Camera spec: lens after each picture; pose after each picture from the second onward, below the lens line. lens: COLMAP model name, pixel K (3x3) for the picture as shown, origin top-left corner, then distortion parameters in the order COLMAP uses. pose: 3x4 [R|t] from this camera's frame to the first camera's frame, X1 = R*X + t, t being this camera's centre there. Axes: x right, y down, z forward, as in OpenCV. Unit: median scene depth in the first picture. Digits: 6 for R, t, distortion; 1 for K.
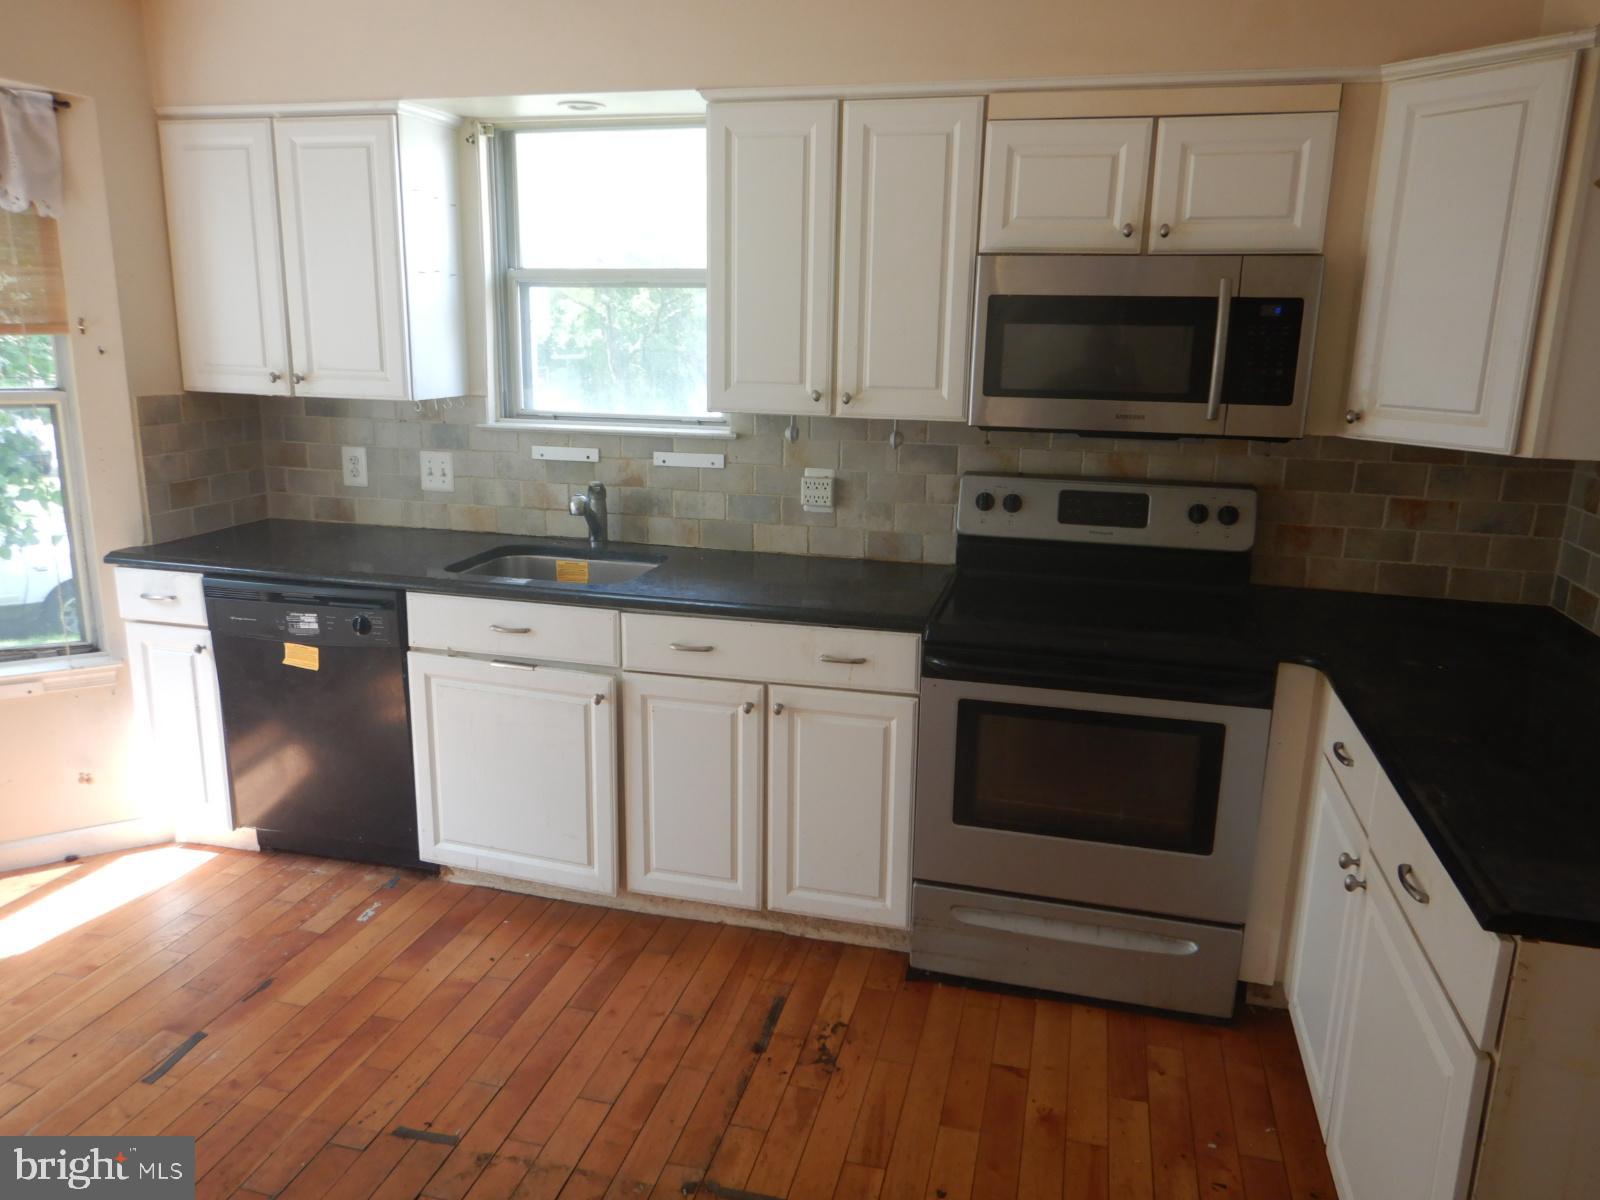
lens RADIAL K [[1133.1, 0, 793.6], [0, 1133.1, 593.6], [0, 0, 1]] dist [0.002409, -0.002352]
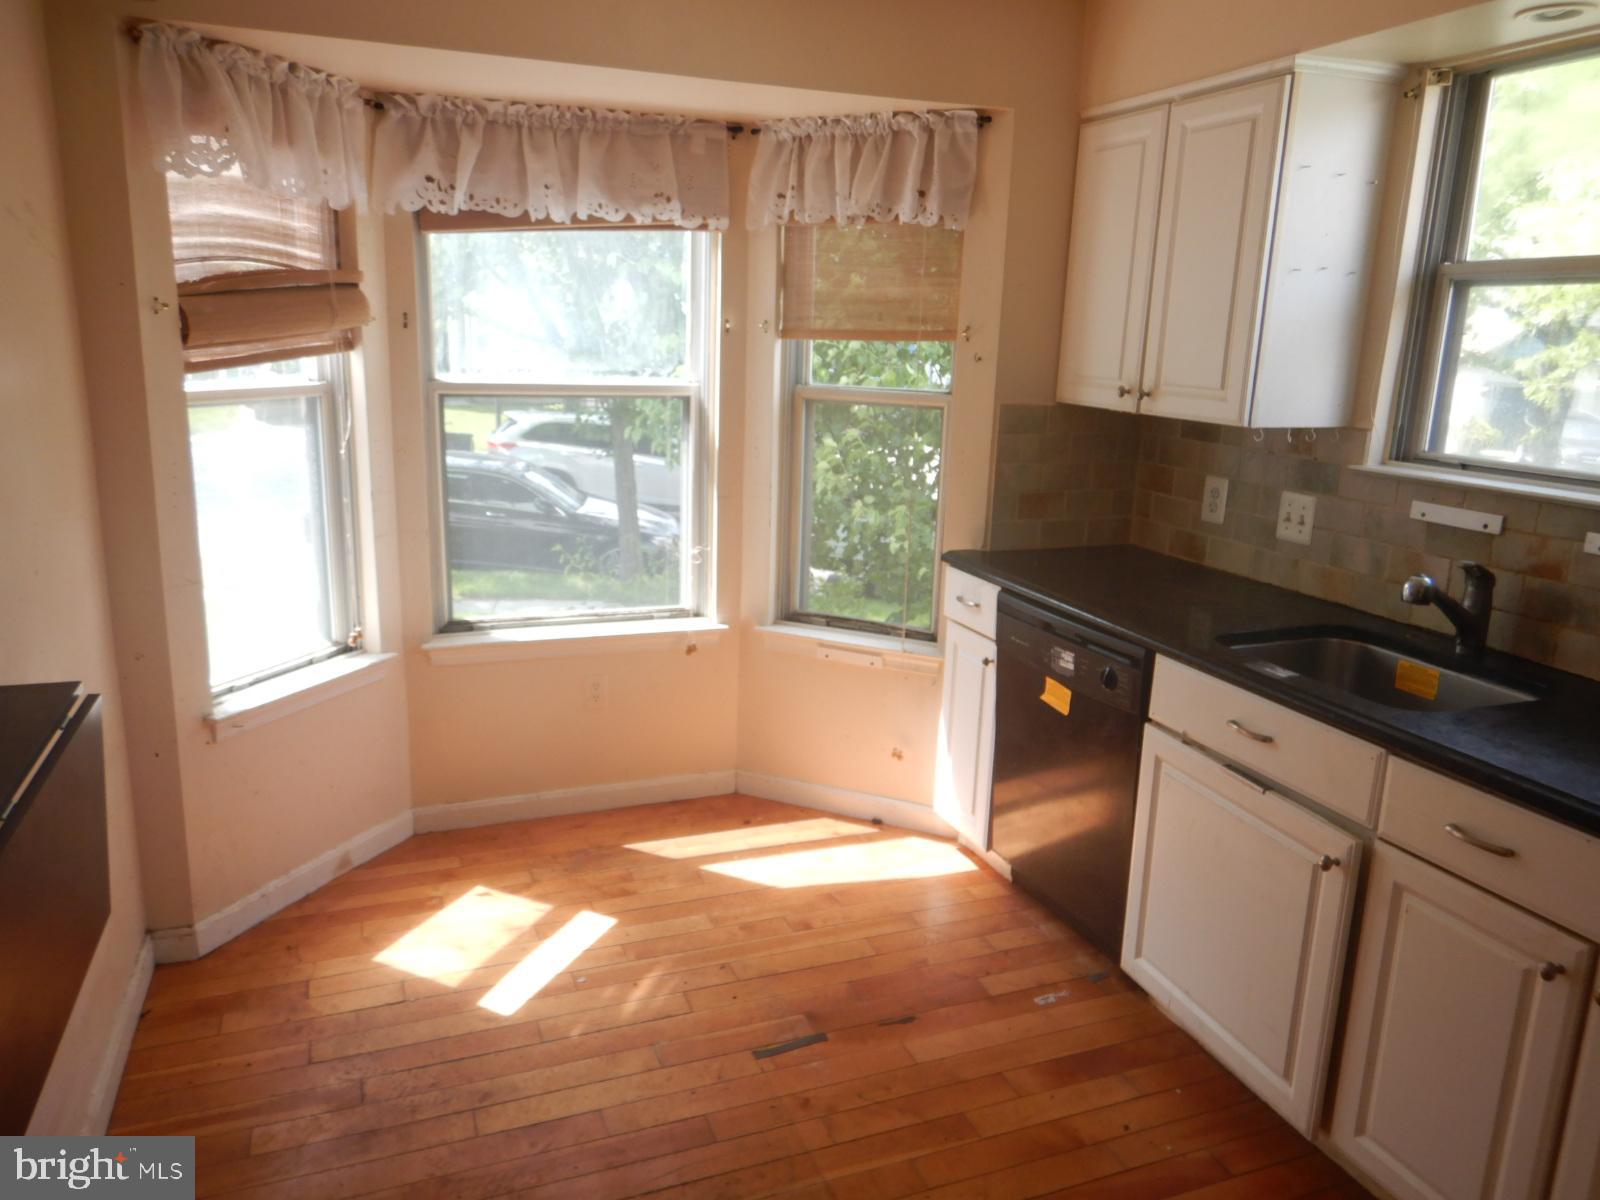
lens RADIAL K [[1133.1, 0, 793.6], [0, 1133.1, 593.6], [0, 0, 1]] dist [0.002409, -0.002352]
pose [[0.583172, 0.186245, -0.790710, 0.139740], [-0.205346, 0.975550, 0.078334, -0.050069], [0.785966, 0.116687, 0.607158, 0.261223]]
